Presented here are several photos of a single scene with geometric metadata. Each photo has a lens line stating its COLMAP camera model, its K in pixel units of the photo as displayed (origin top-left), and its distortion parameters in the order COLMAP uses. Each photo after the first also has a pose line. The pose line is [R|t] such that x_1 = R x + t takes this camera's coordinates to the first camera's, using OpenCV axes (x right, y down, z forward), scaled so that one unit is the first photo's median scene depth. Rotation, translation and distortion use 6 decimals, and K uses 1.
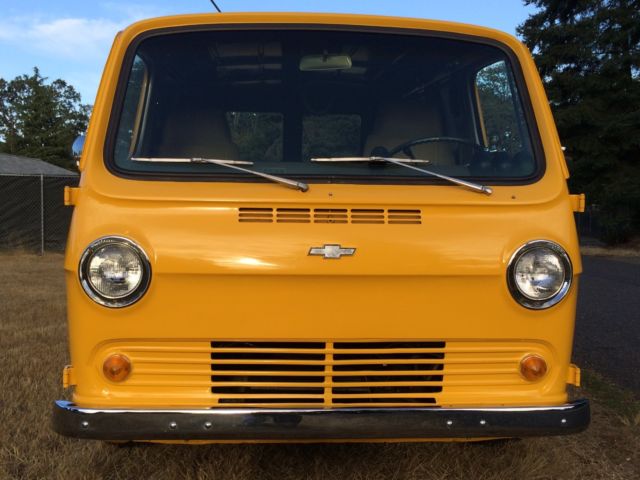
lens RADIAL K [[494.1, 0, 319.9], [0, 494.1, 262.2], [0, 0, 1]] dist [0.003176, 0.151389]
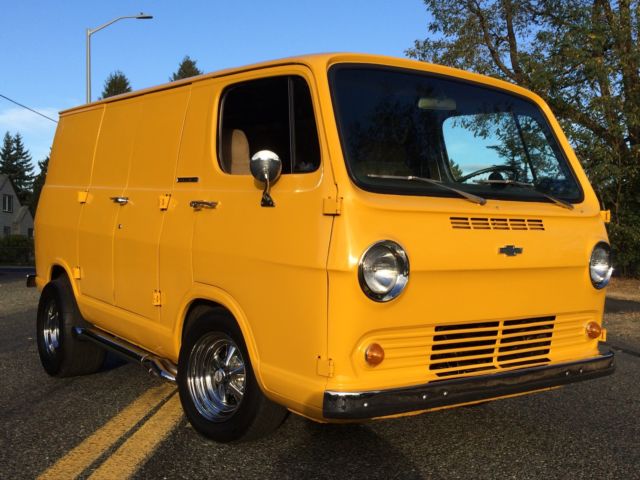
lens RADIAL K [[500.6, 0, 334.9], [0, 500.6, 249.9], [0, 0, 1]] dist [0.004051, -0.000152]
pose [[0.916136, -0.014629, 0.400600, -0.885041], [0.025366, 0.999447, -0.021513, -0.007815], [-0.400063, 0.029871, 0.916001, -0.036544]]
